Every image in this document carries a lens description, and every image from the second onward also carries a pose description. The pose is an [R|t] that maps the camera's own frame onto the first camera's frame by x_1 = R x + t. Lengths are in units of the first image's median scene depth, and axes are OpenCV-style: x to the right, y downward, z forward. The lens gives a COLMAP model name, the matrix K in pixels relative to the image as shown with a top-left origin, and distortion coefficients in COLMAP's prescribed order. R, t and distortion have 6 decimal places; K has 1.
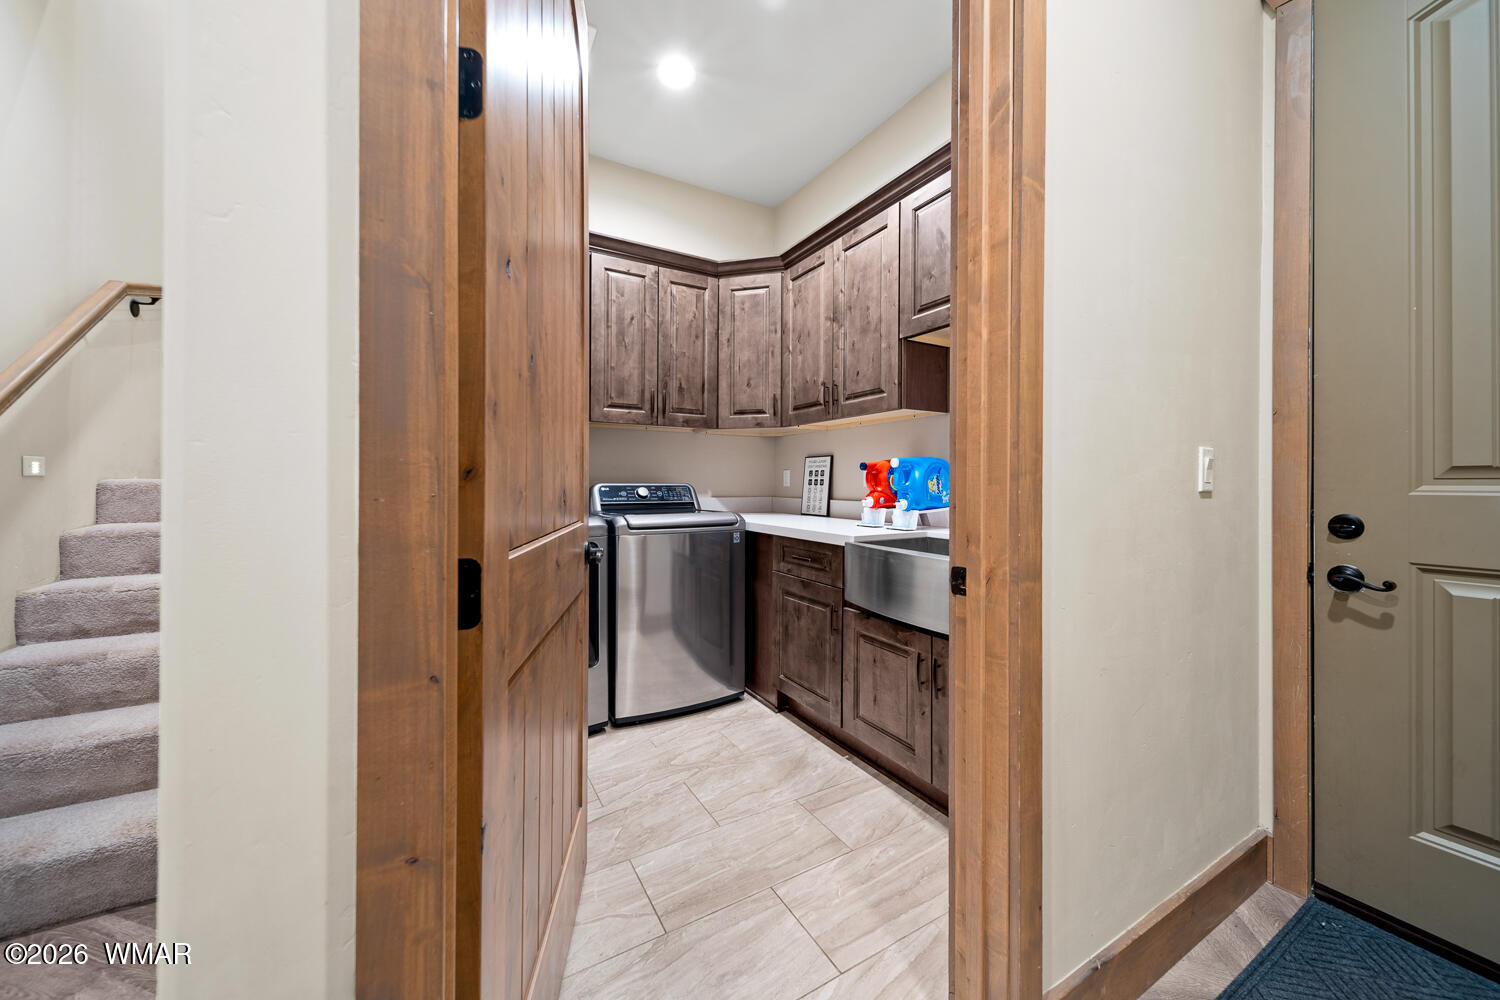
lens RADIAL K [[538.5, 0, 746.1], [0, 538.5, 489.6], [0, 0, 1]] dist [0.005463, -0.000414]
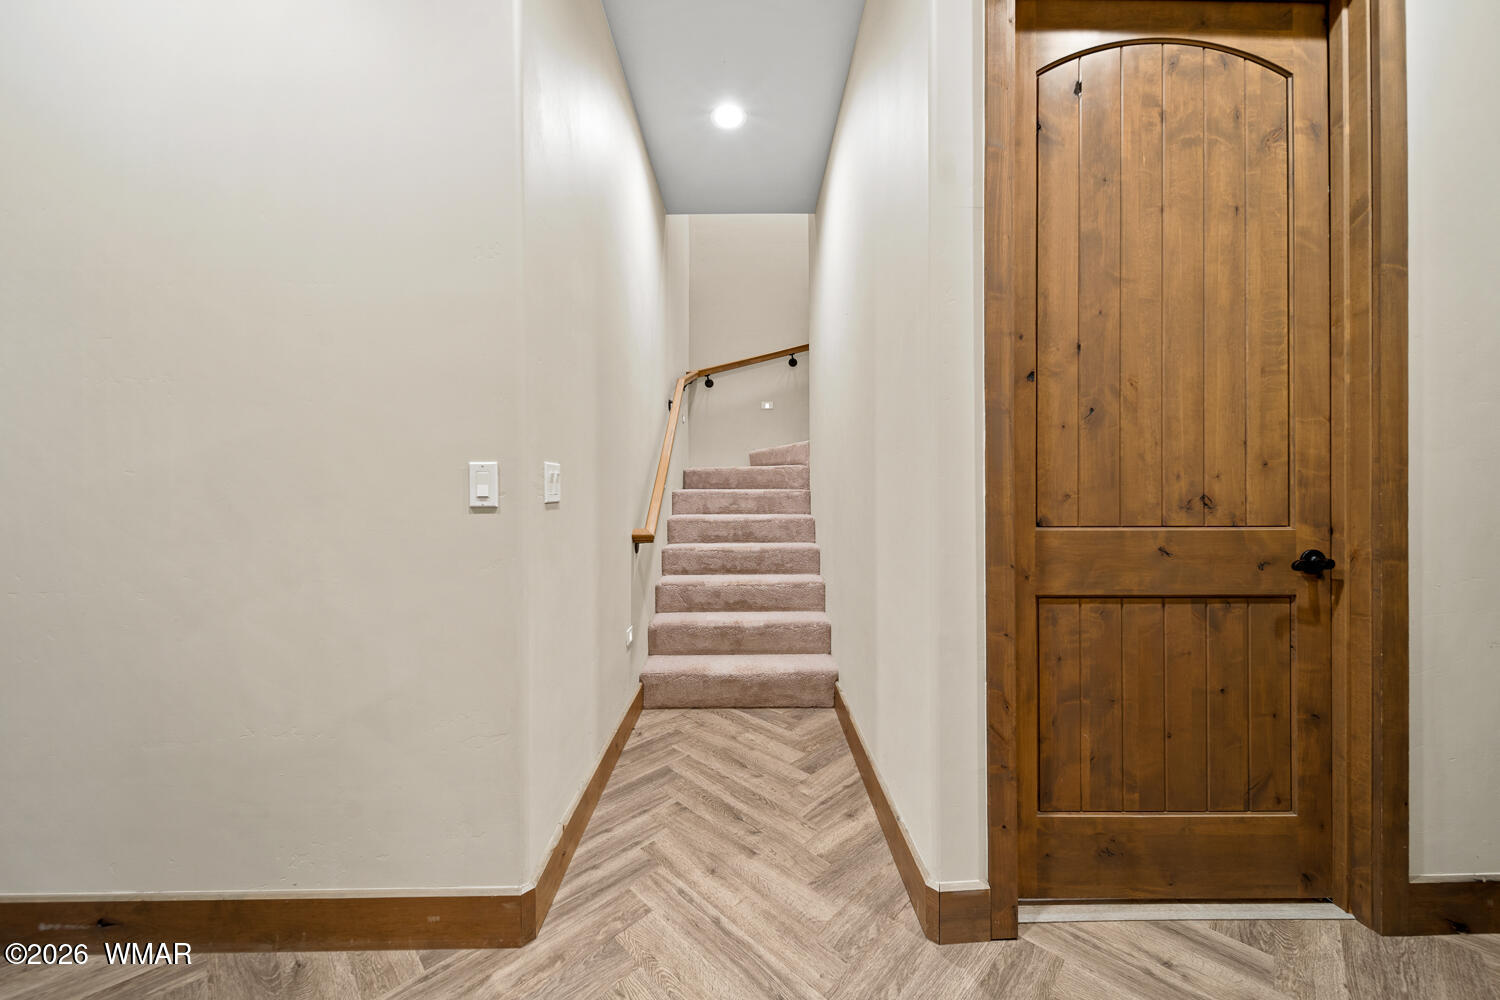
lens RADIAL K [[538.5, 0, 753.9], [0, 538.5, 491.7], [0, 0, 1]] dist [0.005463, -0.000414]
pose [[0.874651, -0.004738, -0.484730, -0.212610], [-0.000236, 0.999948, -0.010199, 0.012349], [0.484753, 0.009035, 0.874605, -0.949274]]
